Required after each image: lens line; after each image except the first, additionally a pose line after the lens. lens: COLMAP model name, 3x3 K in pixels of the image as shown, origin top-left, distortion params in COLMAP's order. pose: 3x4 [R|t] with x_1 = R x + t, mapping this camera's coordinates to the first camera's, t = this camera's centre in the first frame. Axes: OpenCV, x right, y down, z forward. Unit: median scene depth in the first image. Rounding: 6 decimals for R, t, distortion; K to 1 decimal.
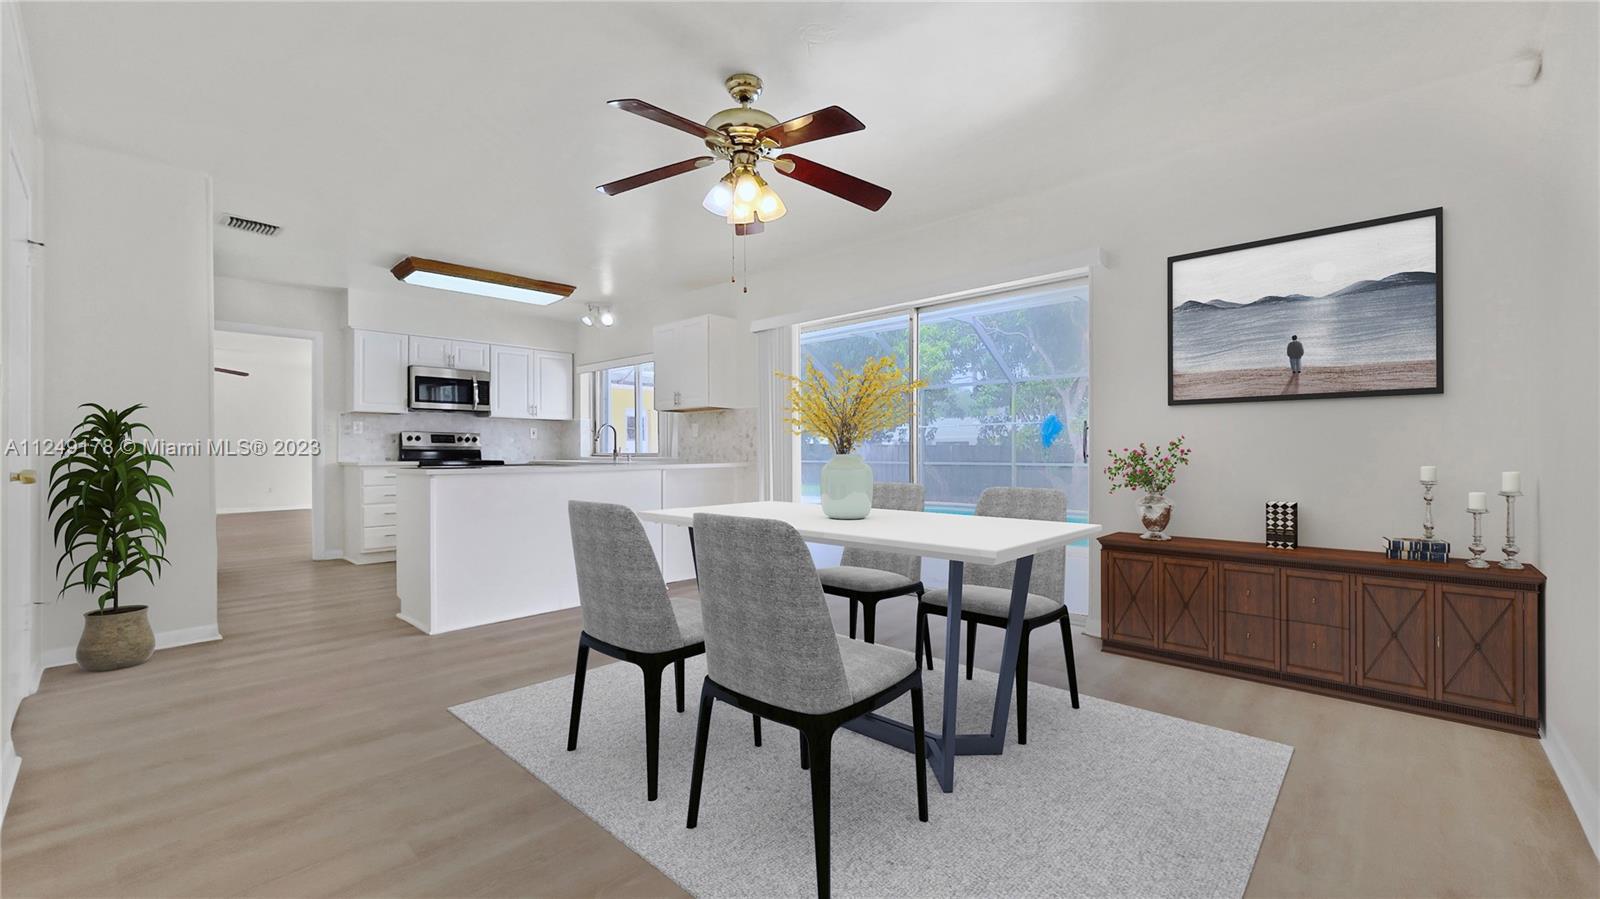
lens RADIAL K [[641.2, 0, 800.8], [0, 641.2, 451.8], [0, 0, 1]] dist [-0.013890, 0.005740]
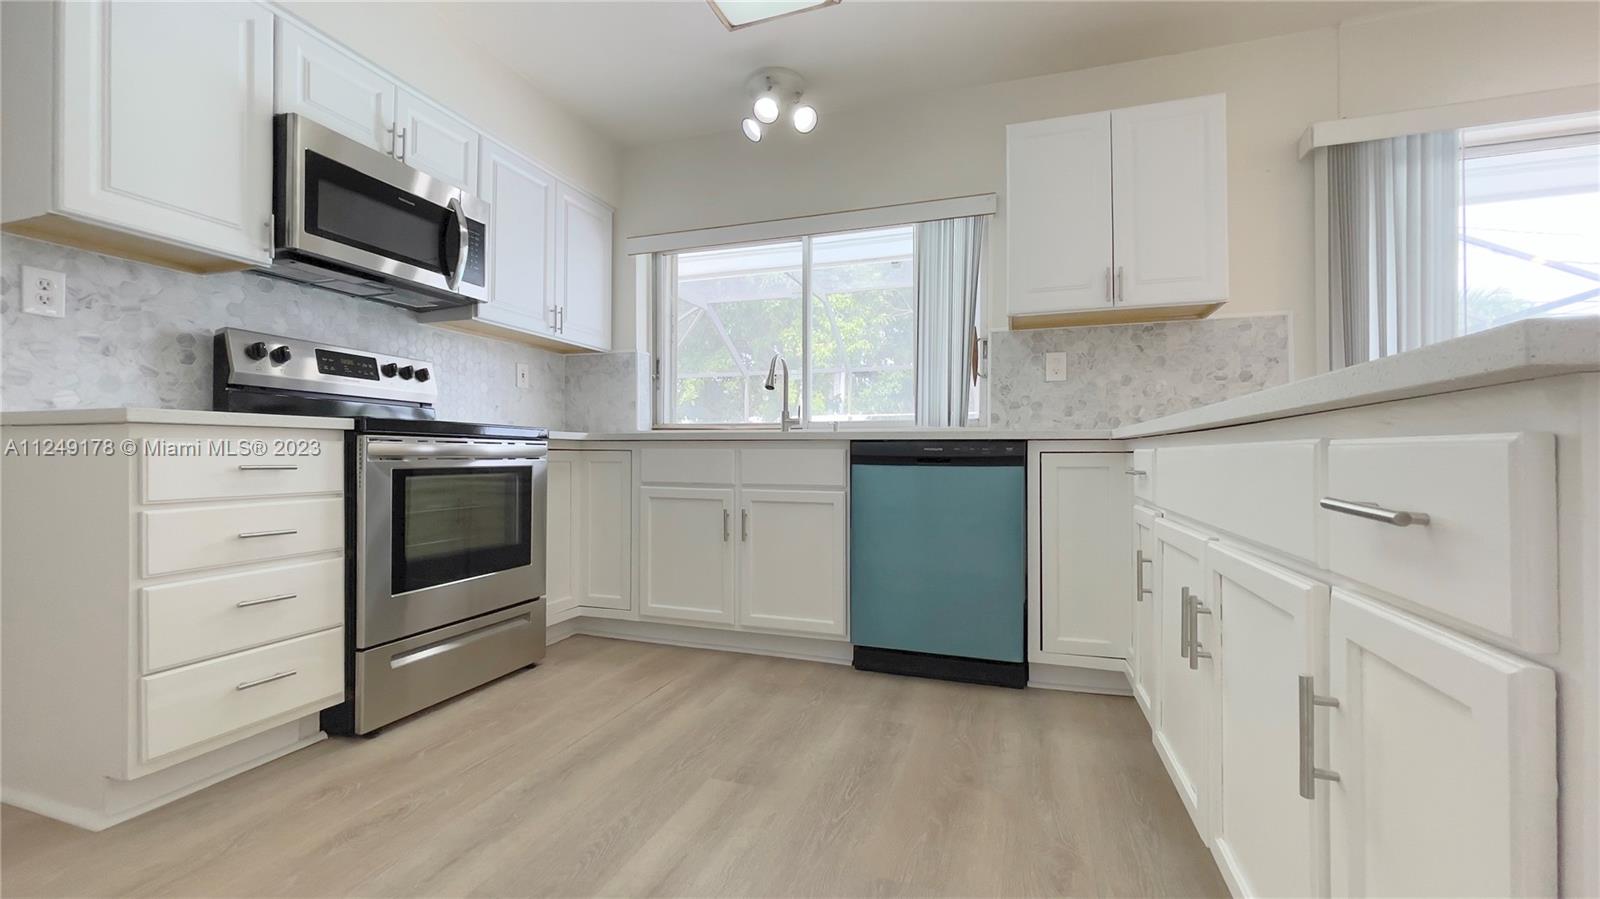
lens RADIAL K [[641.2, 0, 800.0], [0, 641.2, 449.8], [0, 0, 1]] dist [-0.013890, 0.005740]
pose [[0.912178, 0.002832, 0.409784, -0.495538], [-0.000096, 0.999978, -0.006697, 0.029915], [-0.409794, 0.006070, 0.912158, 0.599430]]
